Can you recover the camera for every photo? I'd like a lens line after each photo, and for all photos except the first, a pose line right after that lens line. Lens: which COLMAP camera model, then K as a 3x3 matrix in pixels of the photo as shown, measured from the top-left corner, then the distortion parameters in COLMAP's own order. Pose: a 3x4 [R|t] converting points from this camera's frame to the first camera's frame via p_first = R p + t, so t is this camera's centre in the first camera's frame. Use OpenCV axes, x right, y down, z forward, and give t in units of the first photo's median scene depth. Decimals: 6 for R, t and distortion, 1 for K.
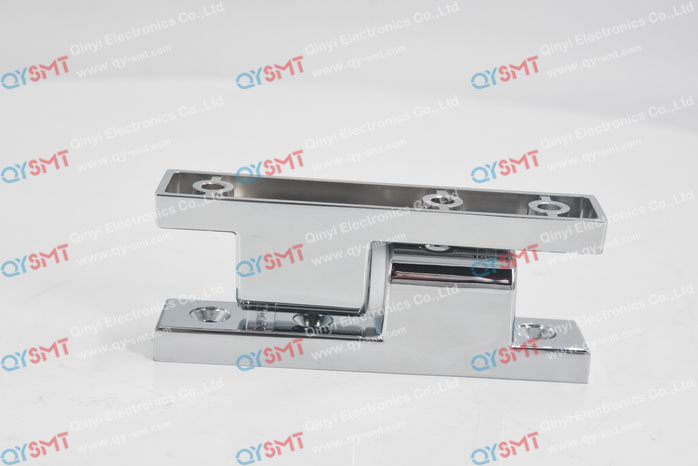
lens RADIAL K [[1492.6, 0, 349.0], [0, 1492.6, 233.0], [0, 0, 1]] dist [0.002678, -0.034597]
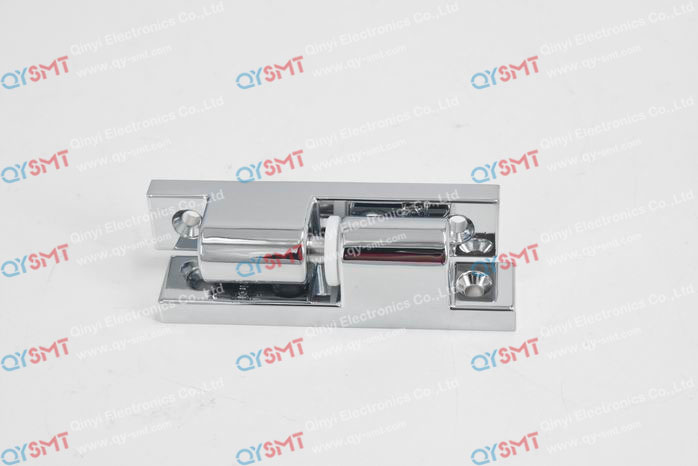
lens RADIAL K [[1492.6, 0, 349.0], [0, 1492.6, 233.0], [0, 0, 1]] dist [0.002678, -0.034597]
pose [[1.000000, 0.000095, -0.000019, 0.000033], [-0.000095, 0.999998, -0.002225, 0.253984], [0.000019, 0.002225, 0.999998, 0.000341]]
